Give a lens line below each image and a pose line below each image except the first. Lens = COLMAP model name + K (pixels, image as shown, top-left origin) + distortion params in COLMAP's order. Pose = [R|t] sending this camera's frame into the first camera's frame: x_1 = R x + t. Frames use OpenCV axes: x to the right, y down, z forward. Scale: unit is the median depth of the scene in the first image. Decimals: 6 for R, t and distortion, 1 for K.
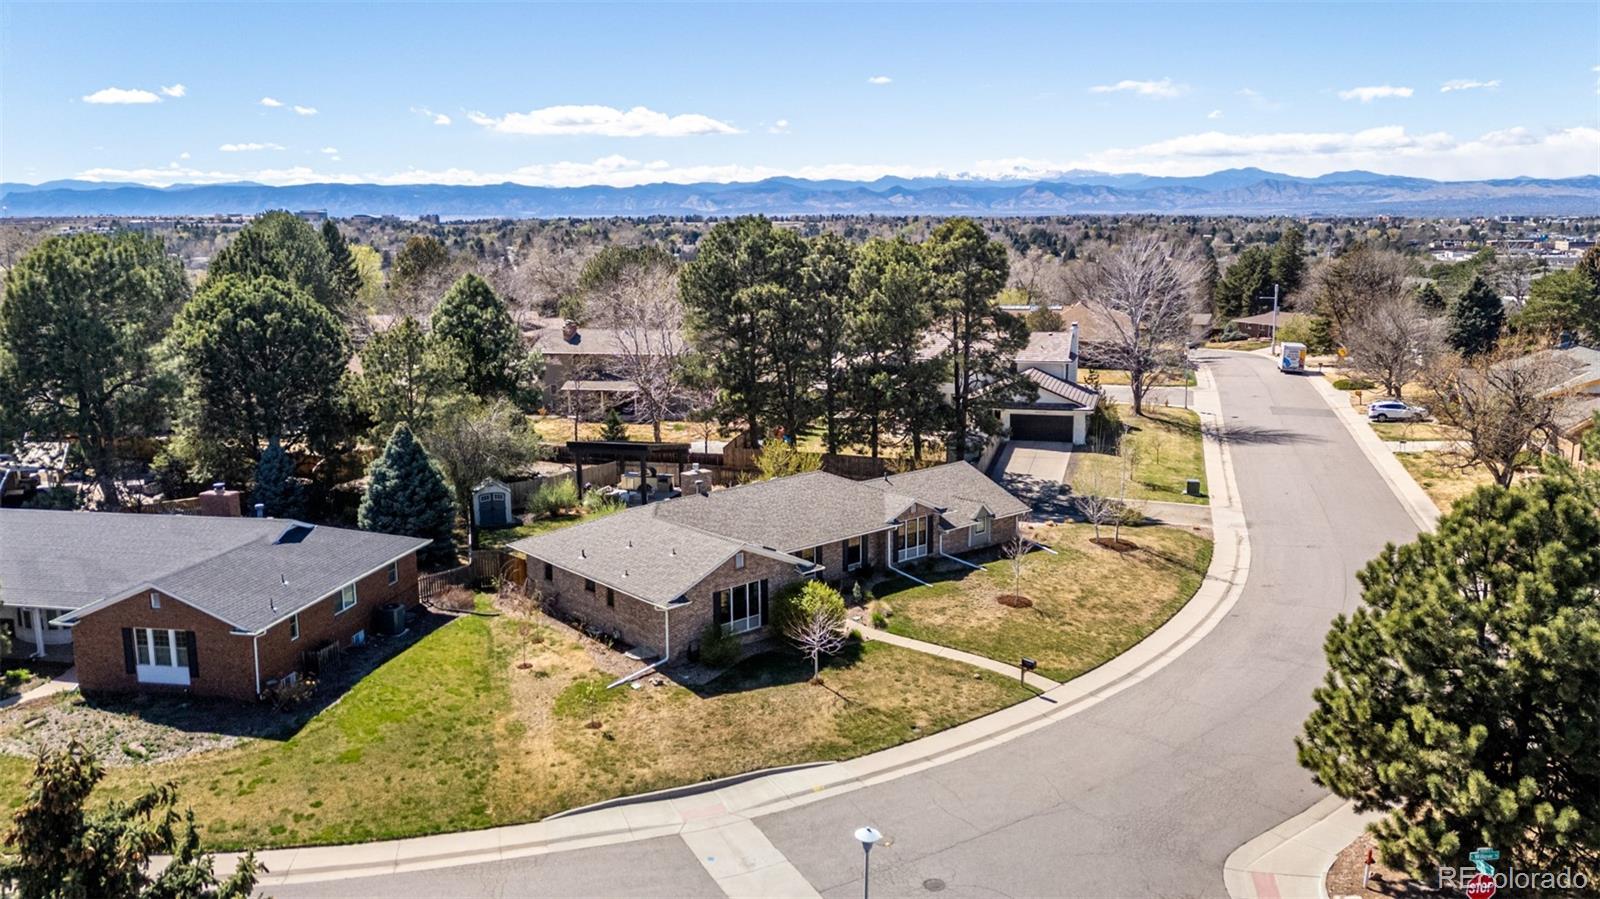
lens RADIAL K [[1229.0, 0, 809.4], [0, 1229.0, 446.5], [0, 0, 1]] dist [0.107987, -0.125859]
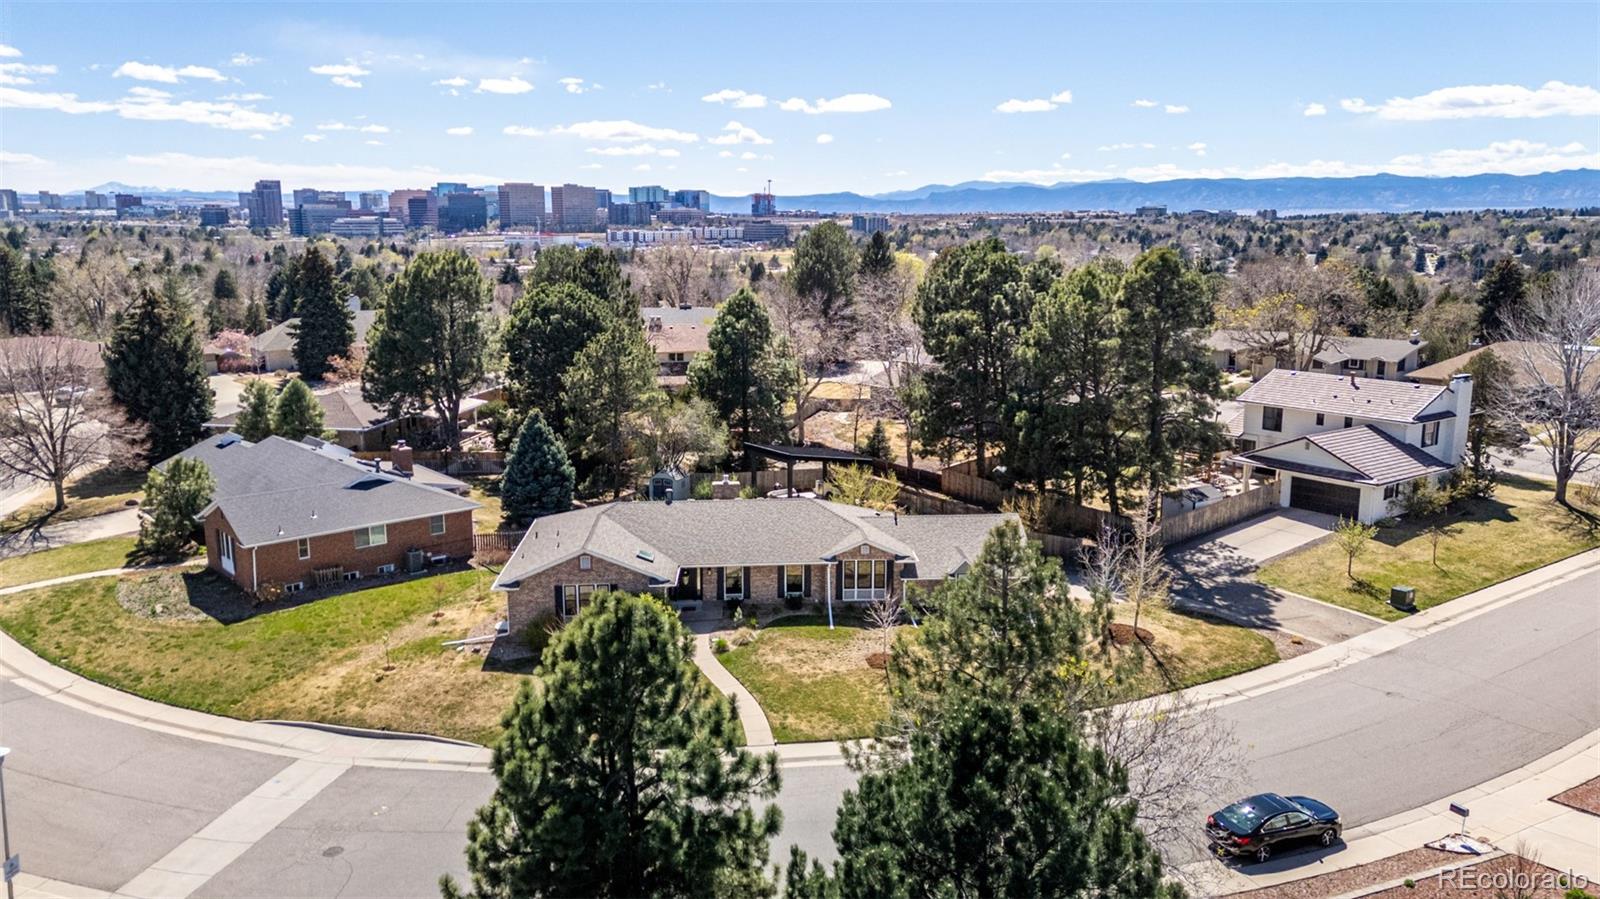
lens RADIAL K [[1229.0, 0, 809.4], [0, 1229.0, 446.5], [0, 0, 1]] dist [0.107987, -0.125859]
pose [[0.794016, 0.120266, -0.595881, 0.689099], [-0.117541, 0.992110, 0.043611, -0.076000], [0.596425, 0.035413, 0.801887, 0.204100]]
